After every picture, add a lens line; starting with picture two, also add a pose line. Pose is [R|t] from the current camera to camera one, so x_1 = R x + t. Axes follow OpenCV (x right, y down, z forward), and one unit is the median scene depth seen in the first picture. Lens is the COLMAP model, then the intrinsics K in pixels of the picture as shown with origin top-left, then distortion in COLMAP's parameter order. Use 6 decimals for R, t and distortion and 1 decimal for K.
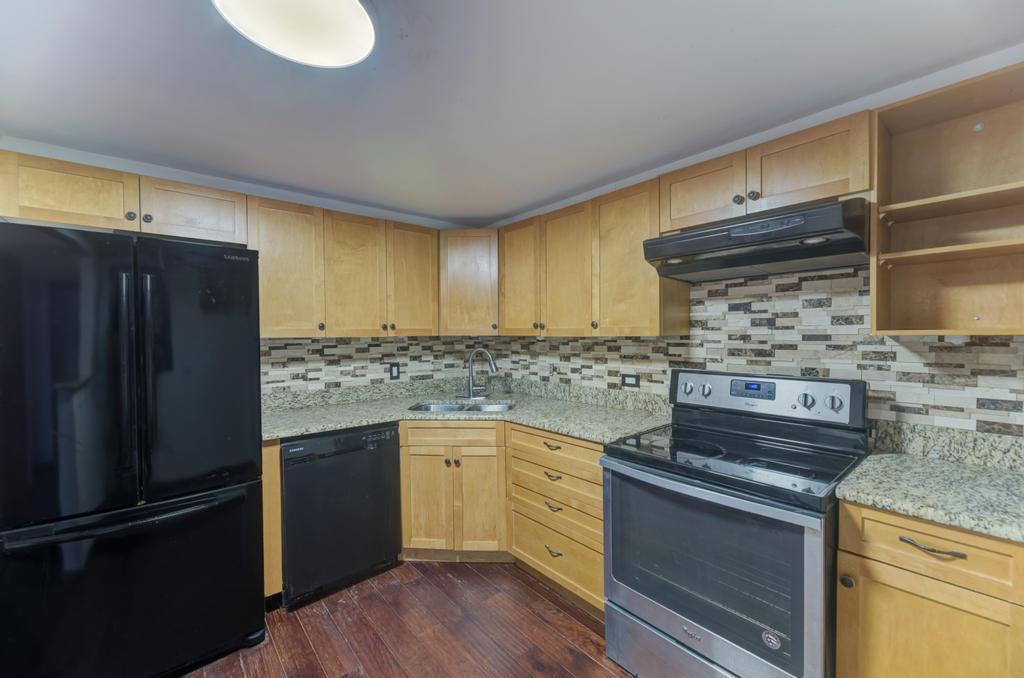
lens RADIAL K [[409.8, 0, 514.2], [0, 409.8, 340.4], [0, 0, 1]] dist [0.000555, -0.000504]
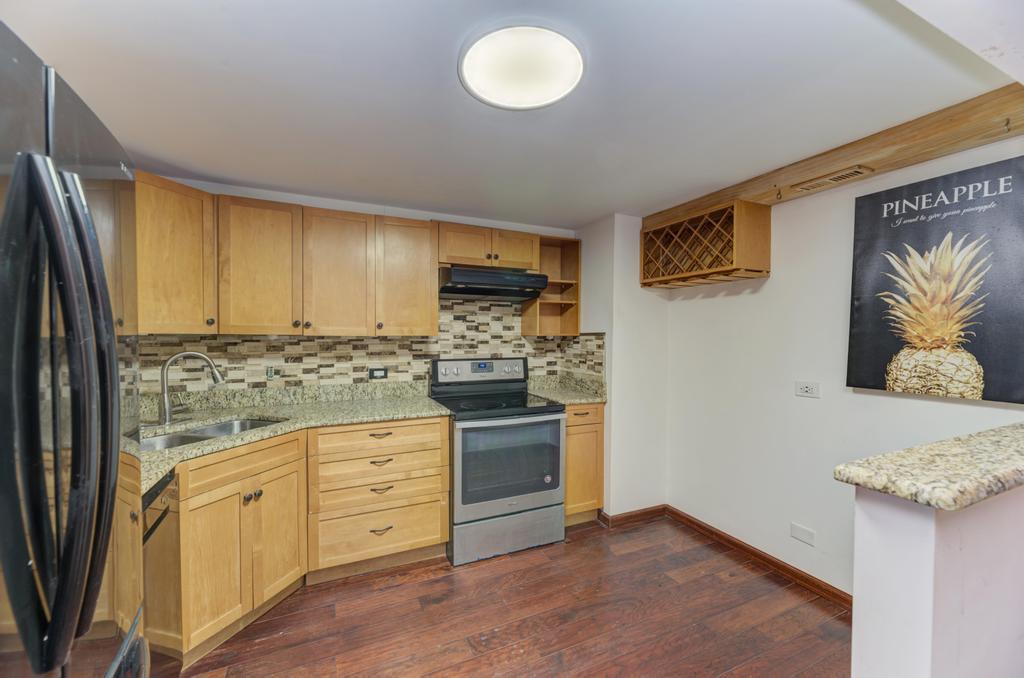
lens RADIAL K [[409.8, 0, 516.1], [0, 409.8, 340.7], [0, 0, 1]] dist [0.000555, -0.000504]
pose [[0.265574, -0.005149, 0.964077, -0.776650], [0.009123, 0.999954, 0.002827, 0.003849], [-0.964047, 0.008044, 0.265609, 0.313852]]
